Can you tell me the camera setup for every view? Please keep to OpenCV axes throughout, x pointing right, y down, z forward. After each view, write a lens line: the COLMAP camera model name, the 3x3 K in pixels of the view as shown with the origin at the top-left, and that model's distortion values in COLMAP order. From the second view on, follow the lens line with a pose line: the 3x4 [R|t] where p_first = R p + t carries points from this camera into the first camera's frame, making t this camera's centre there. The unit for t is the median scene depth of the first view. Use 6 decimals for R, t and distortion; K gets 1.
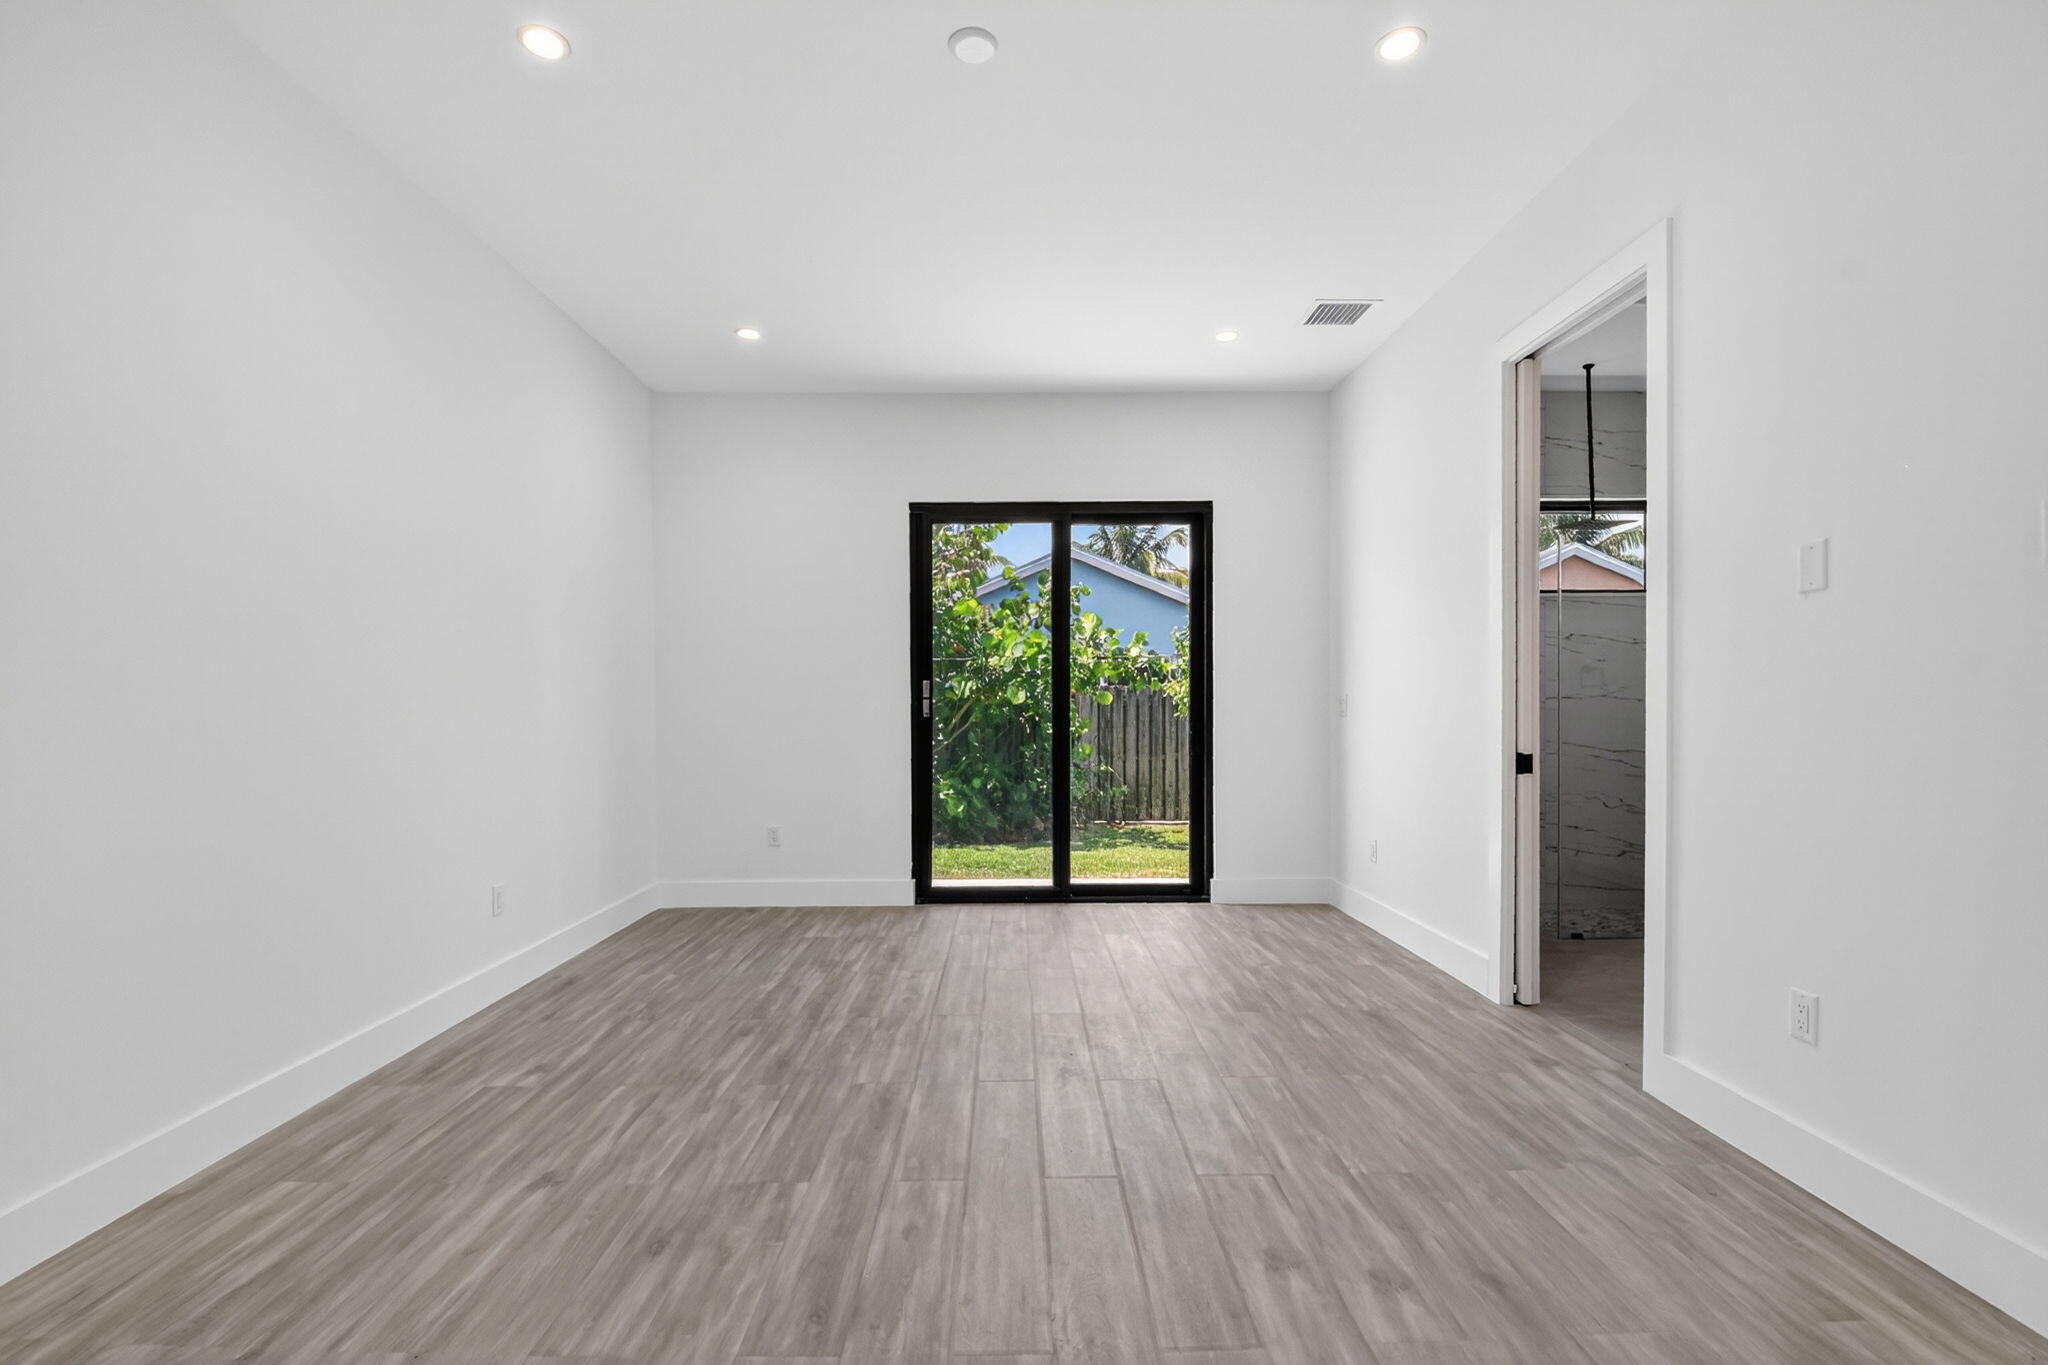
lens RADIAL K [[920.3, 0, 1027.4], [0, 920.3, 678.8], [0, 0, 1]] dist [0.009889, -0.025516]
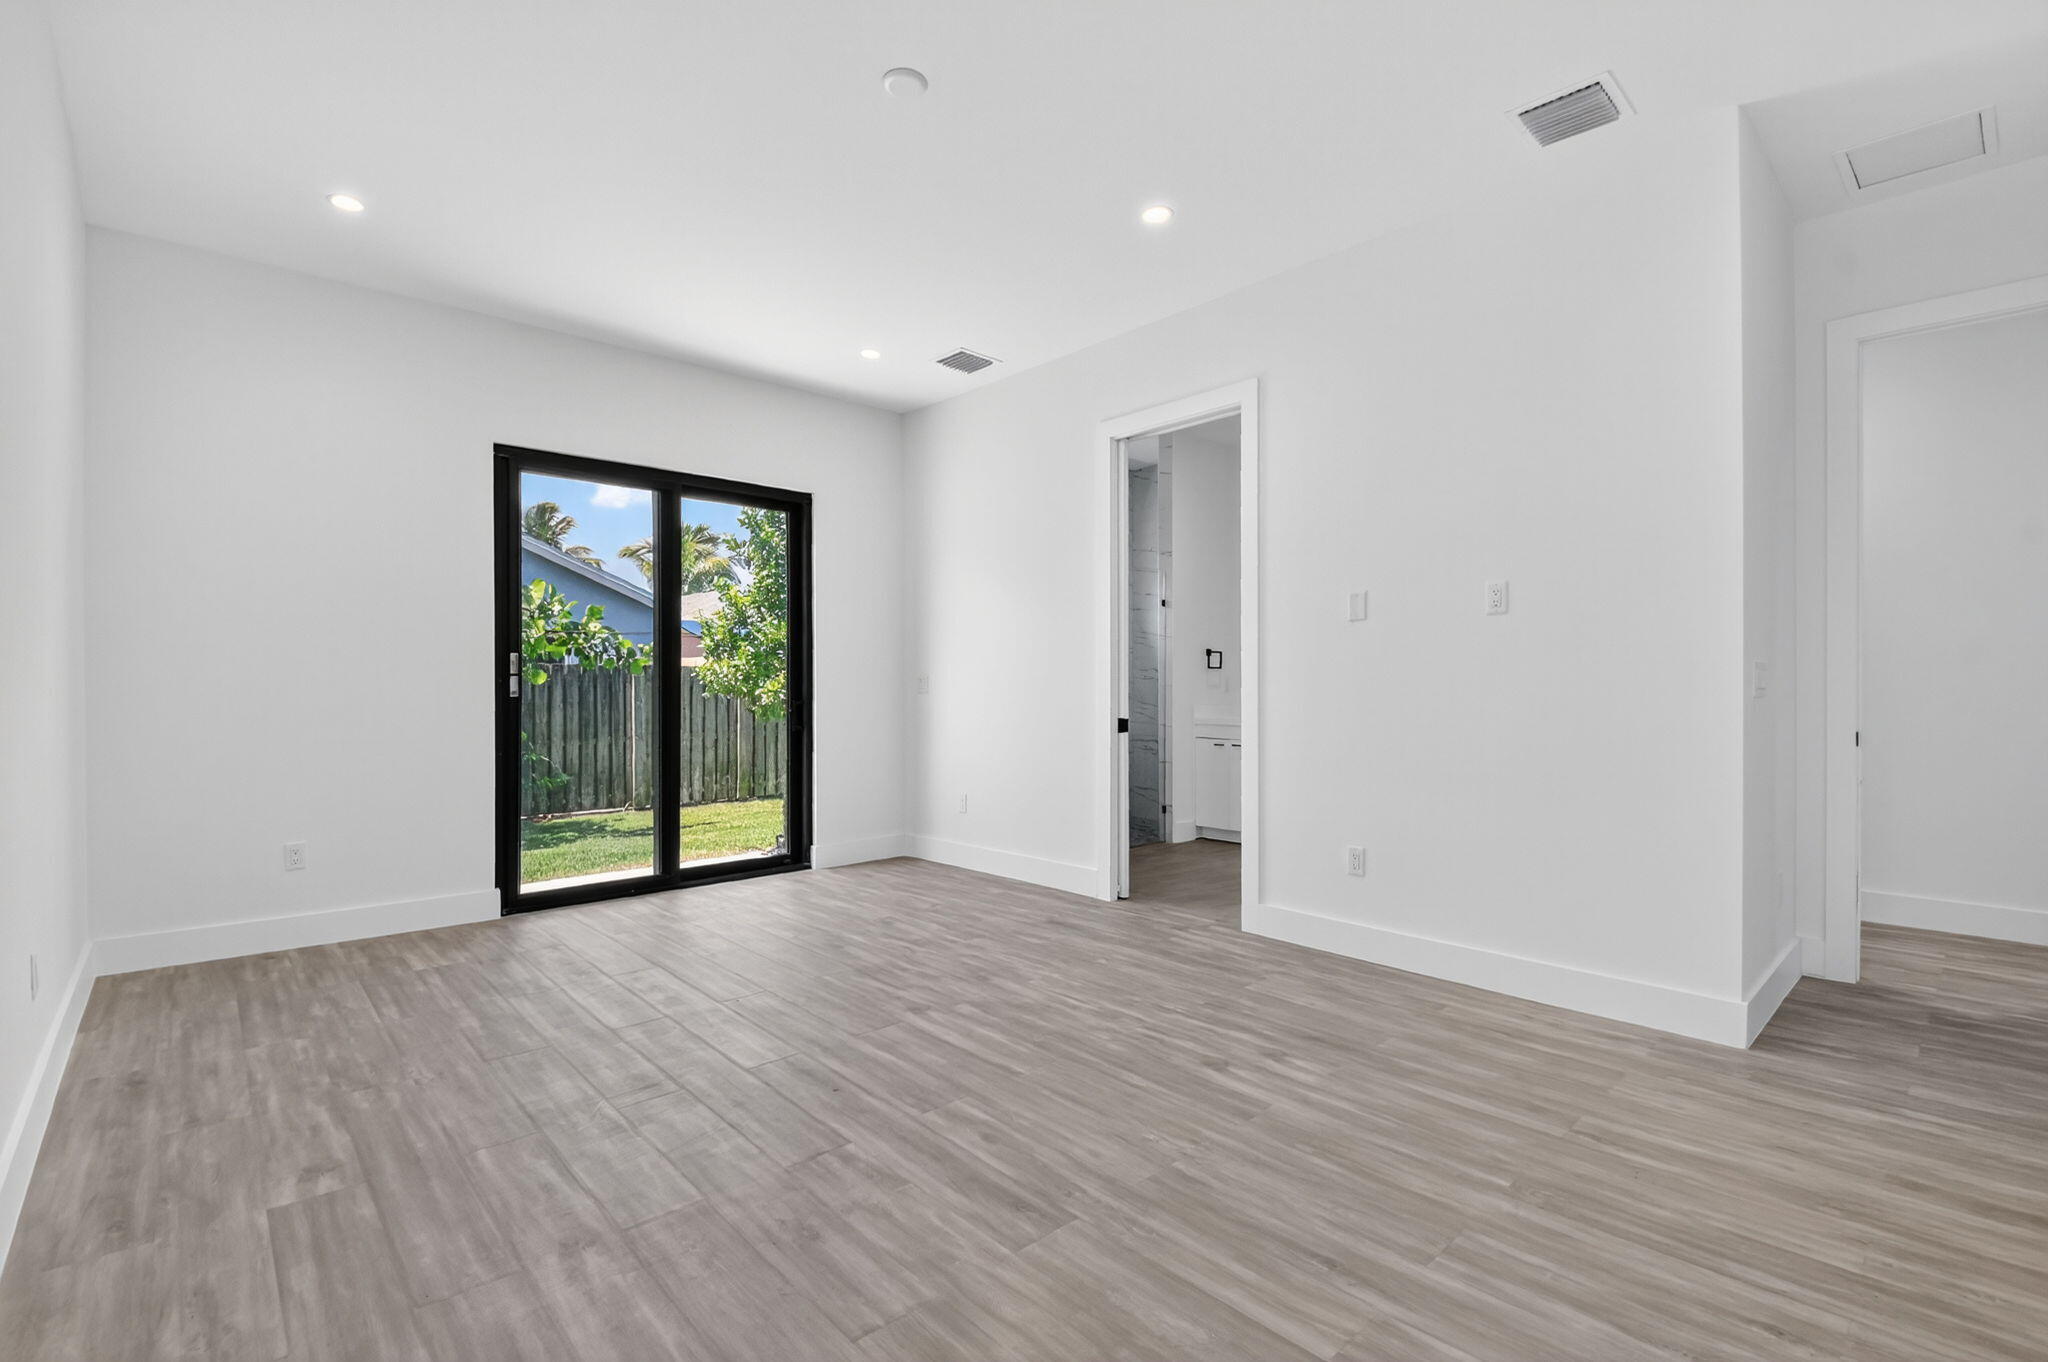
lens RADIAL K [[910.5, 0, 1025.6], [0, 910.5, 640.7], [0, 0, 1]] dist [0.020324, -0.024787]
pose [[0.741269, 0.040101, 0.670009, -0.482328], [-0.023921, 0.999158, -0.033337, 0.011649], [-0.670781, 0.008685, 0.741604, 0.067961]]
